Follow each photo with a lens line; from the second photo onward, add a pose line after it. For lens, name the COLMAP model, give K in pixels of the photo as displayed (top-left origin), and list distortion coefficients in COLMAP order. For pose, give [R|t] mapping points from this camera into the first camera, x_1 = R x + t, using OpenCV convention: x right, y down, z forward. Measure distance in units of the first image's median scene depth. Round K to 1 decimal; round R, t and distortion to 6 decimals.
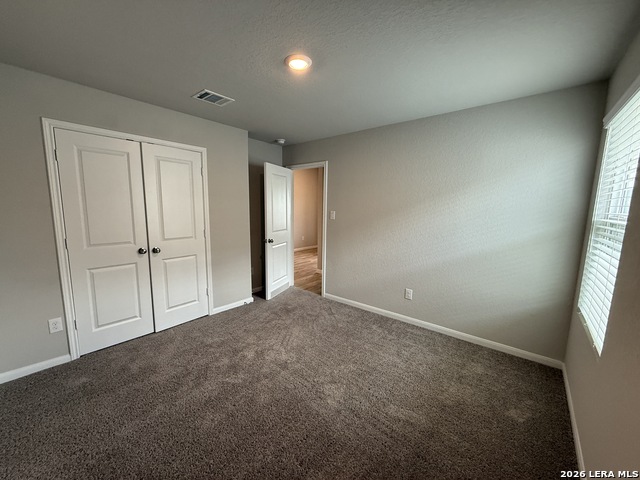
lens RADIAL K [[255.2, 0, 319.8], [0, 255.2, 240.3], [0, 0, 1]] dist [-0.000496, 0.000324]
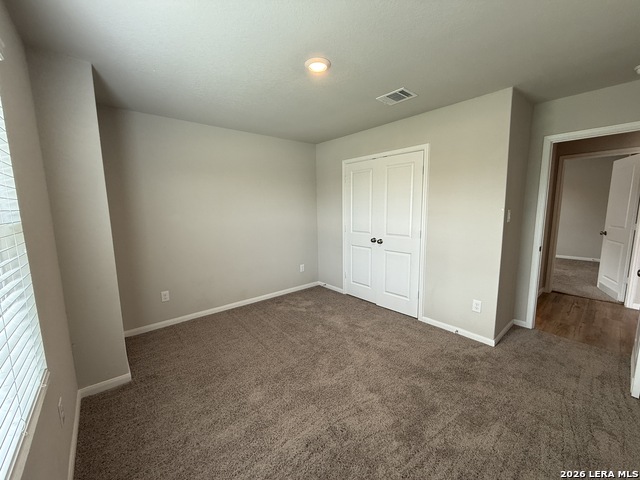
lens RADIAL K [[255.2, 0, 320.2], [0, 255.2, 241.9], [0, 0, 1]] dist [-0.000496, 0.000324]
pose [[-0.189252, 0.118903, -0.974703, 0.592030], [-0.119549, 0.982467, 0.143062, -0.095883], [0.974624, 0.143600, -0.171720, 0.843507]]
